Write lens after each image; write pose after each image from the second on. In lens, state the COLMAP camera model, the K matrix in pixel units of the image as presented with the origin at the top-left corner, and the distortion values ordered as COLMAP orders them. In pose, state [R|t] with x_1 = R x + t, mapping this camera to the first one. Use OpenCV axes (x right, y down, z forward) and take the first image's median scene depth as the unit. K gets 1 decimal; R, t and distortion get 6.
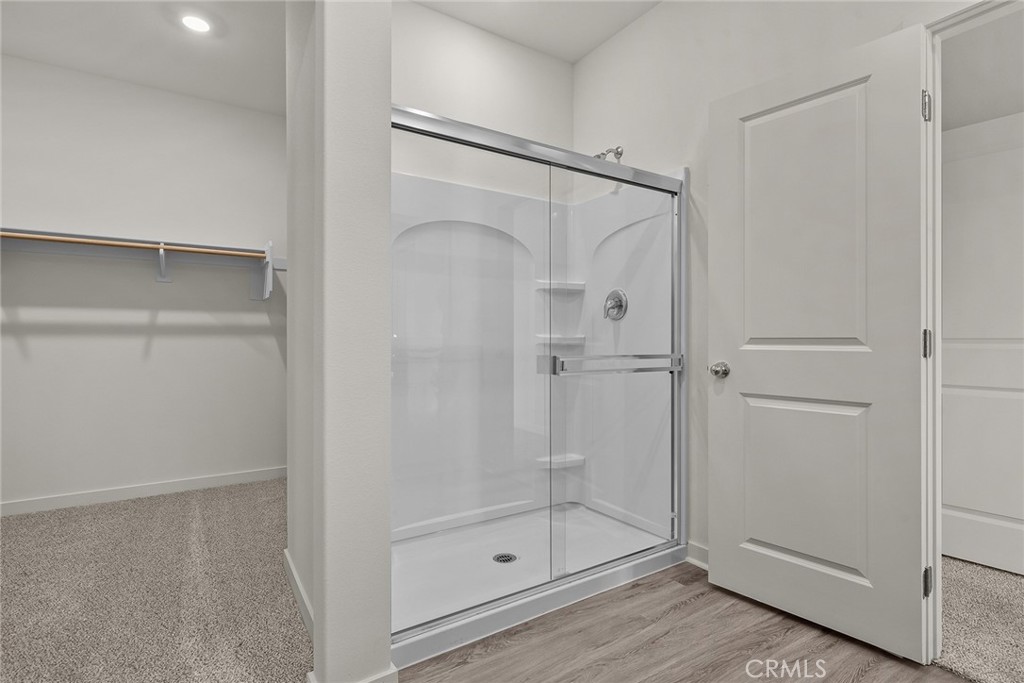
lens RADIAL K [[493.1, 0, 515.0], [0, 493.1, 332.6], [0, 0, 1]] dist [0.001000, 0.000822]
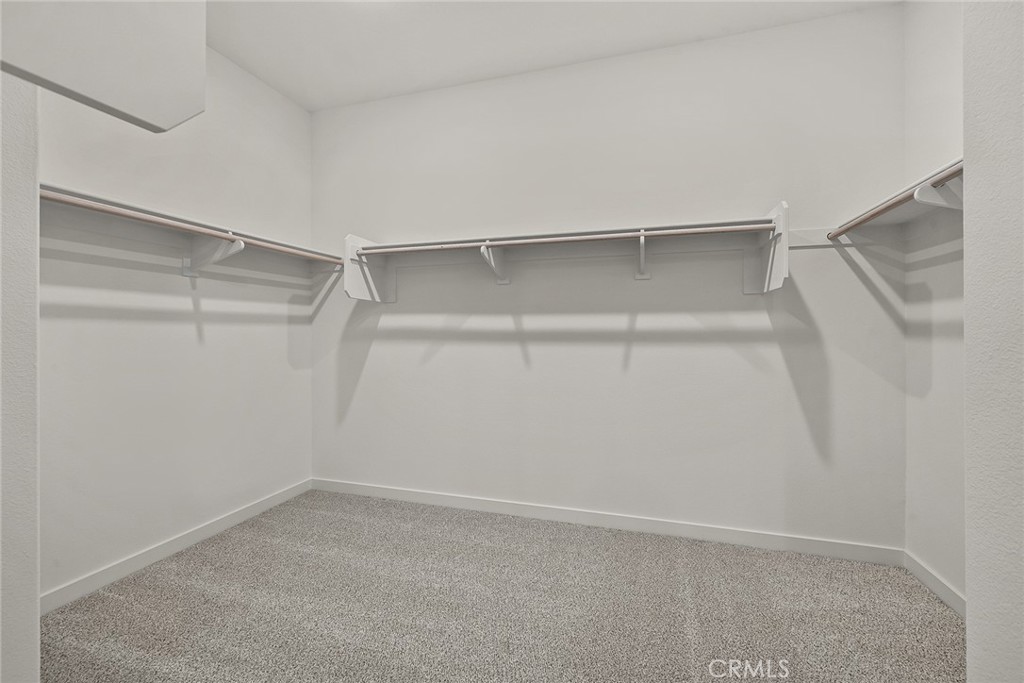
lens RADIAL K [[415.2, 0, 514.9], [0, 415.2, 334.4], [0, 0, 1]] dist [-0.001050, 0.000001]
pose [[0.635038, 0.001311, -0.772480, -0.306392], [0.004948, 0.999971, 0.005764, -0.014320], [0.772465, -0.007482, 0.635013, 0.385610]]
